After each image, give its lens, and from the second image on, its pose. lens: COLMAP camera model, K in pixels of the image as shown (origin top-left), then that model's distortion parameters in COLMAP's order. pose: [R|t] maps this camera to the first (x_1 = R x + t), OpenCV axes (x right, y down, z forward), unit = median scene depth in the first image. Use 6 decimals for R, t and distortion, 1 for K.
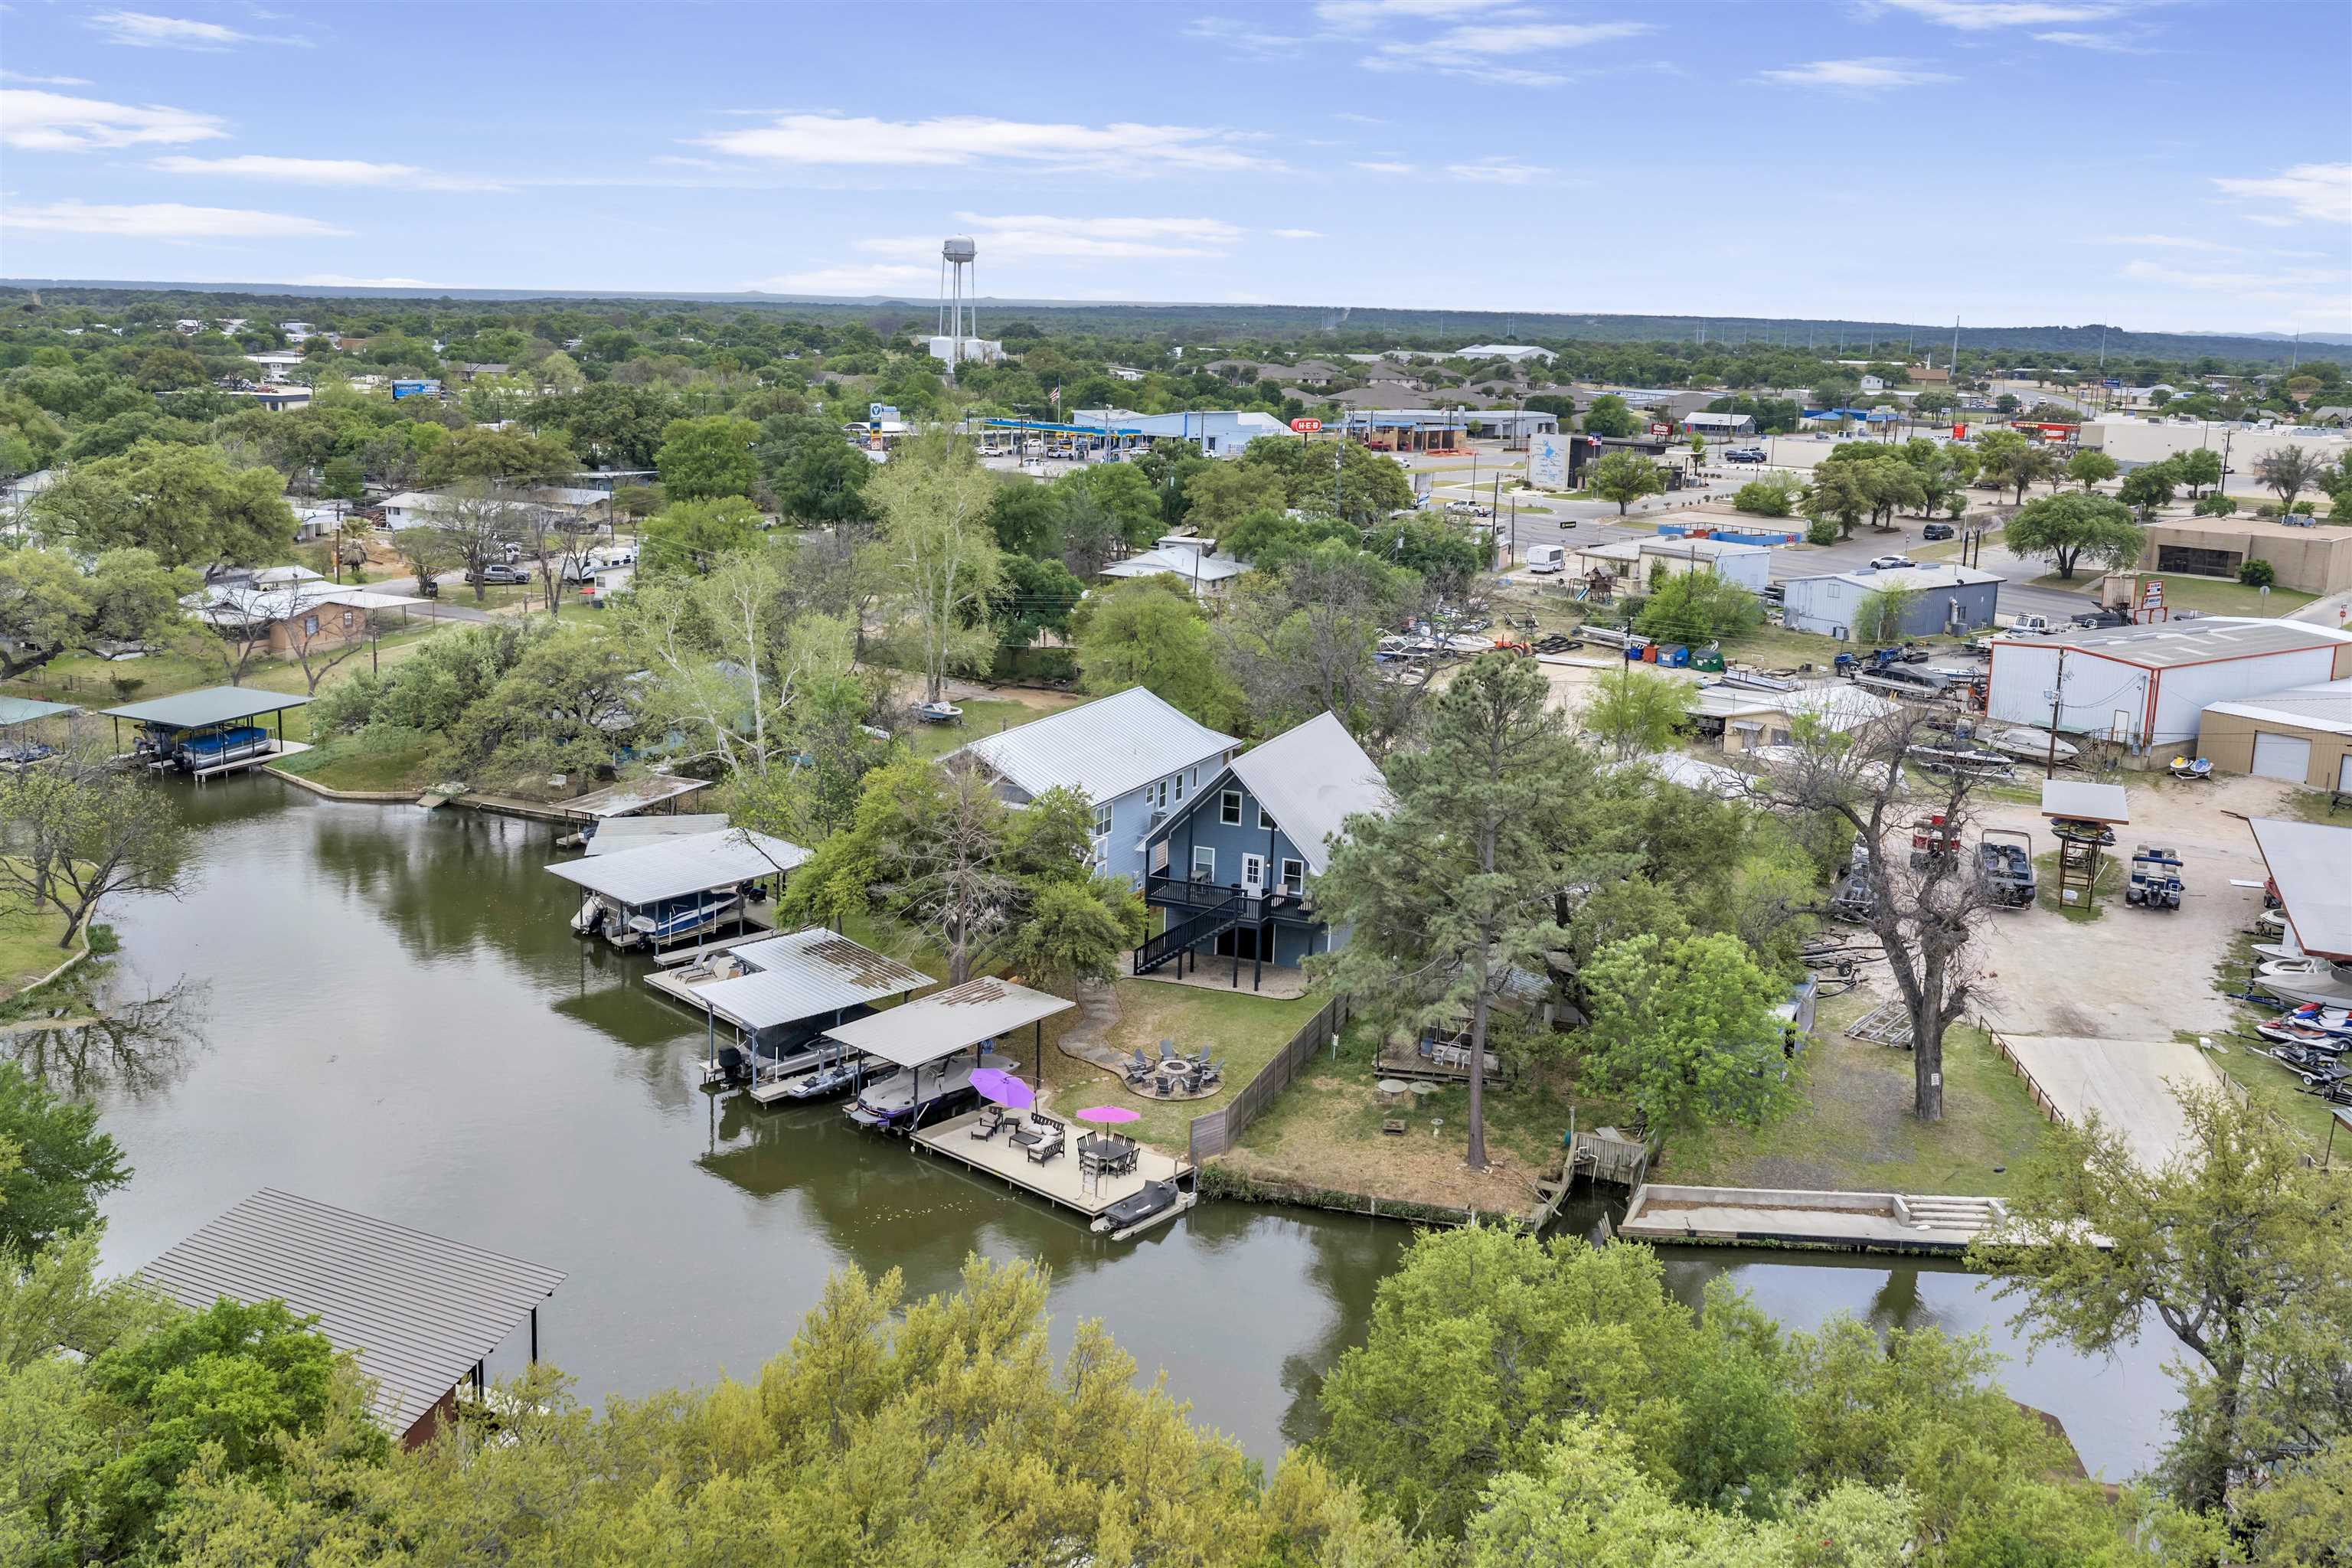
lens RADIAL K [[1899.3, 0, 1176.0], [0, 1899.3, 784.0], [0, 0, 1]] dist [0.000814, -0.000004]
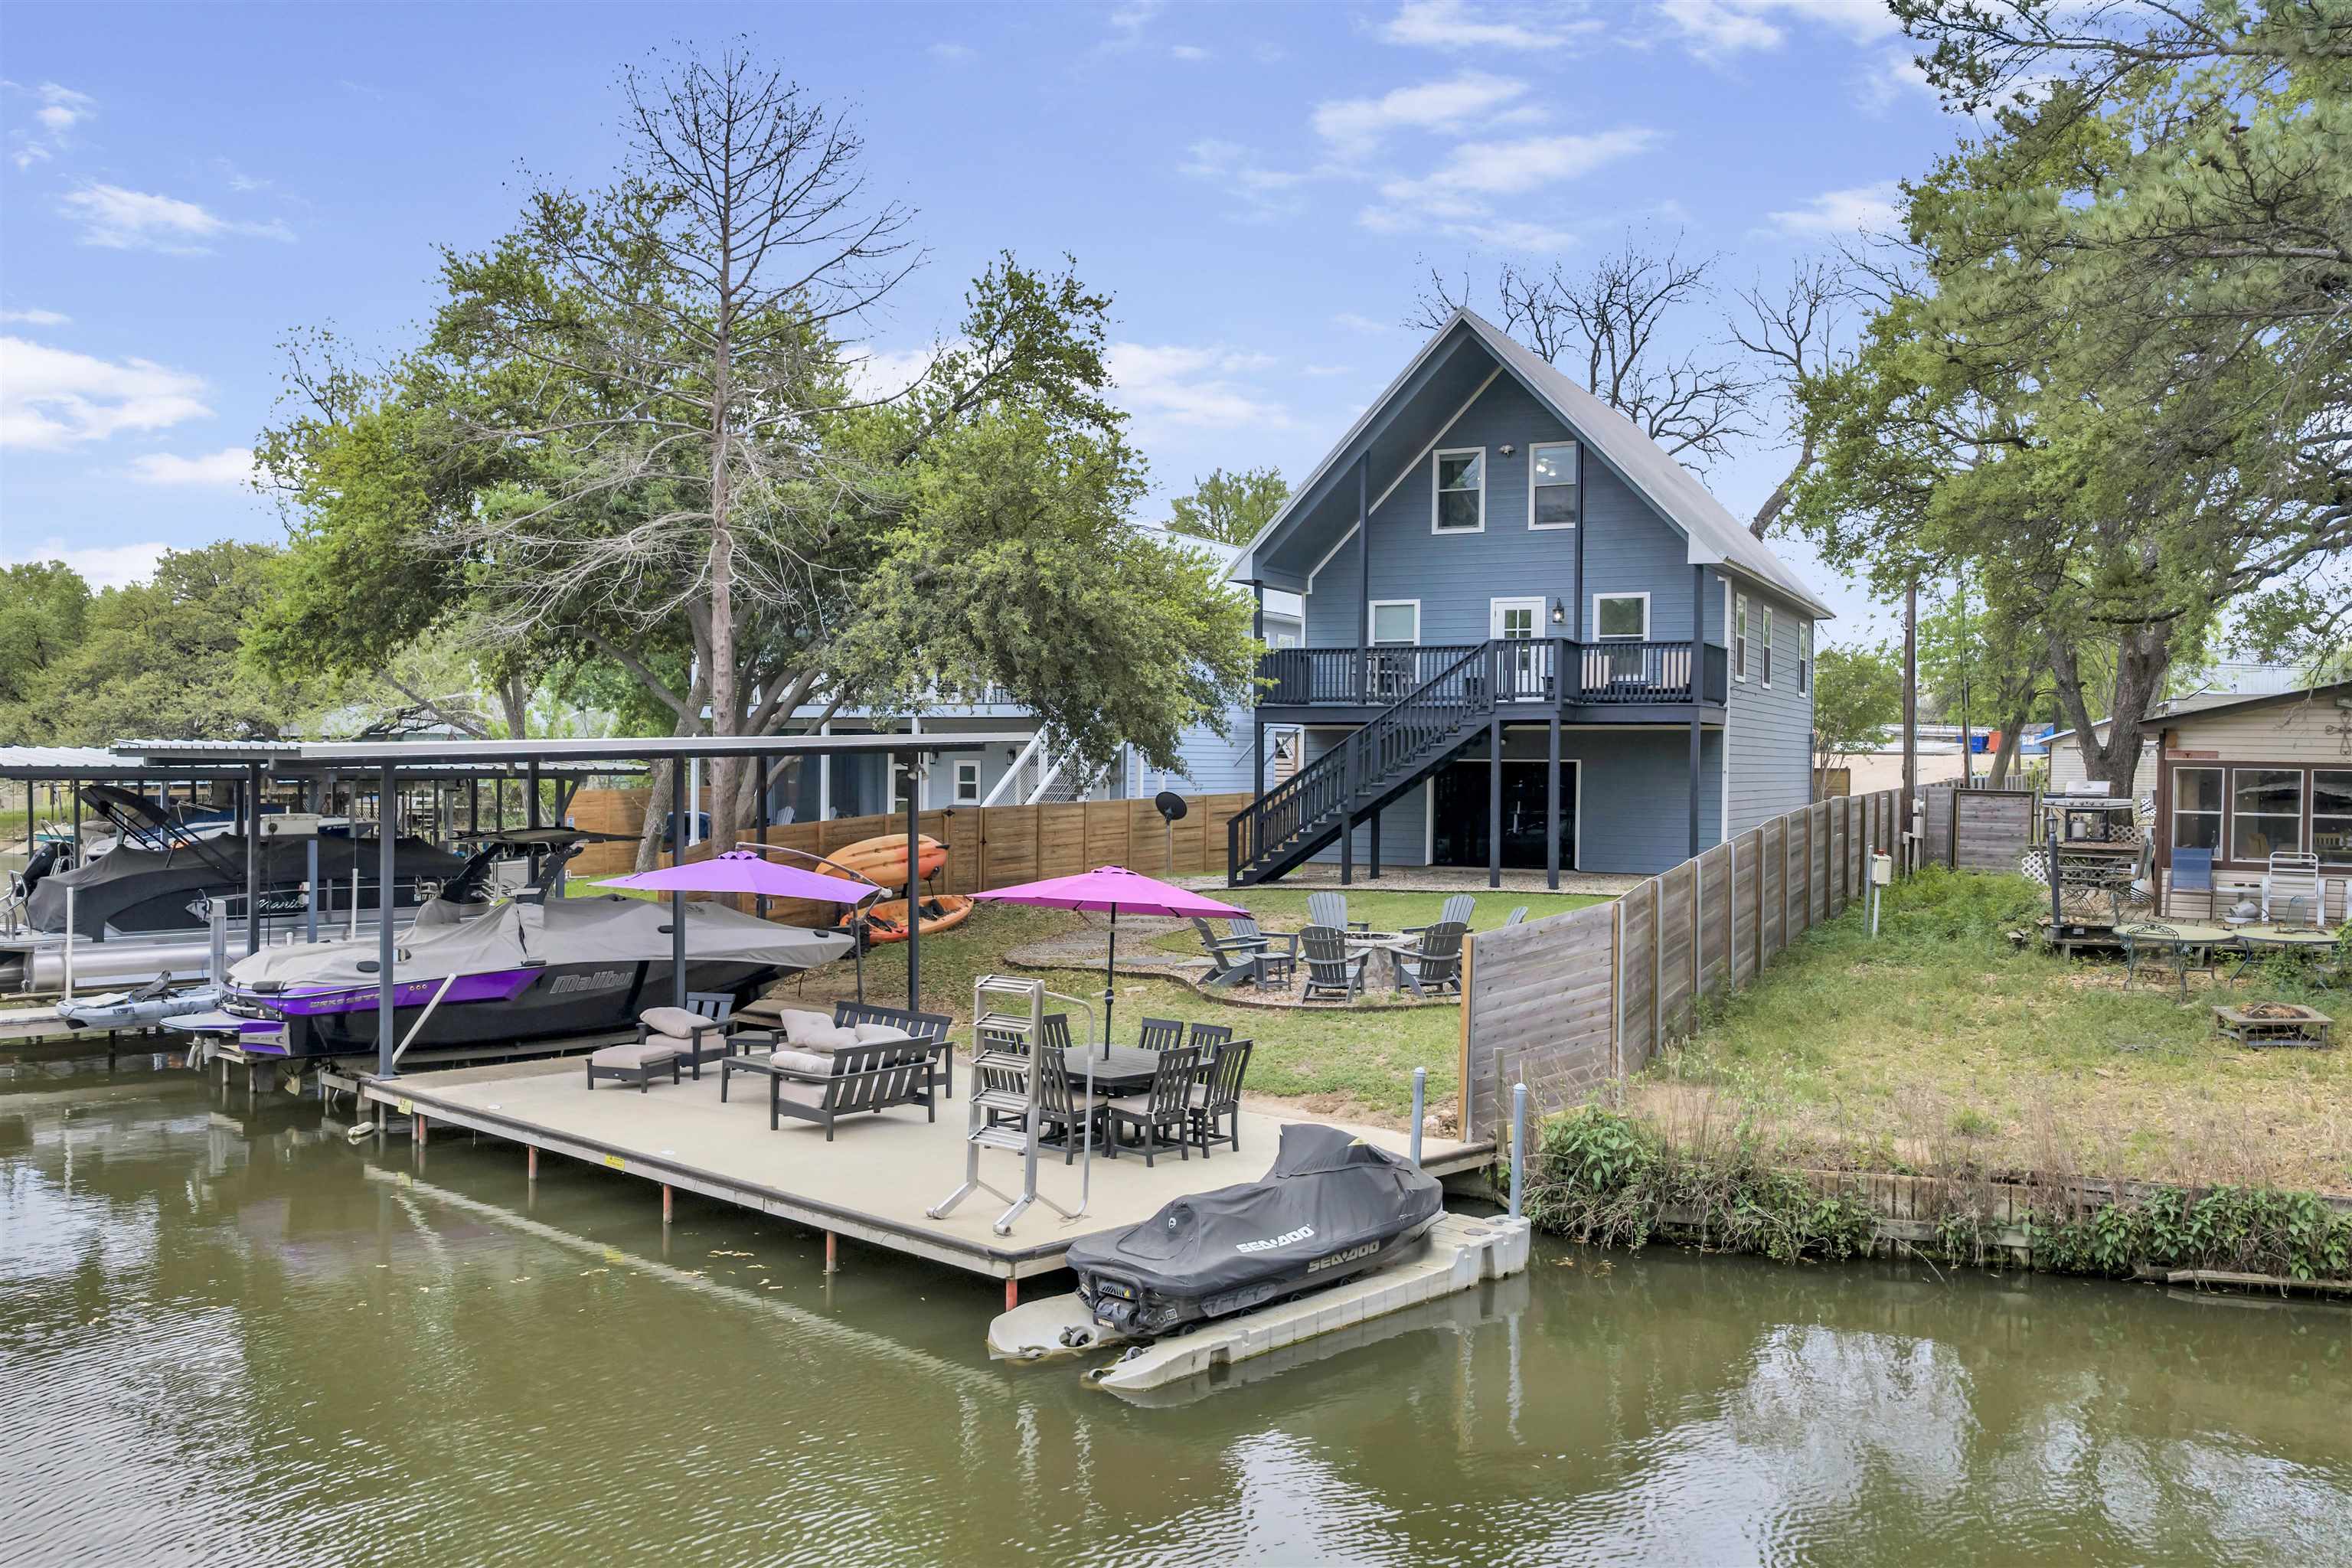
lens RADIAL K [[1899.3, 0, 1176.0], [0, 1899.3, 784.0], [0, 0, 1]] dist [0.000814, -0.000004]
pose [[0.998449, -0.020224, -0.051863, -0.015515], [0.008378, 0.975654, -0.219155, 0.208970], [0.055033, 0.218381, 0.974311, 0.765149]]
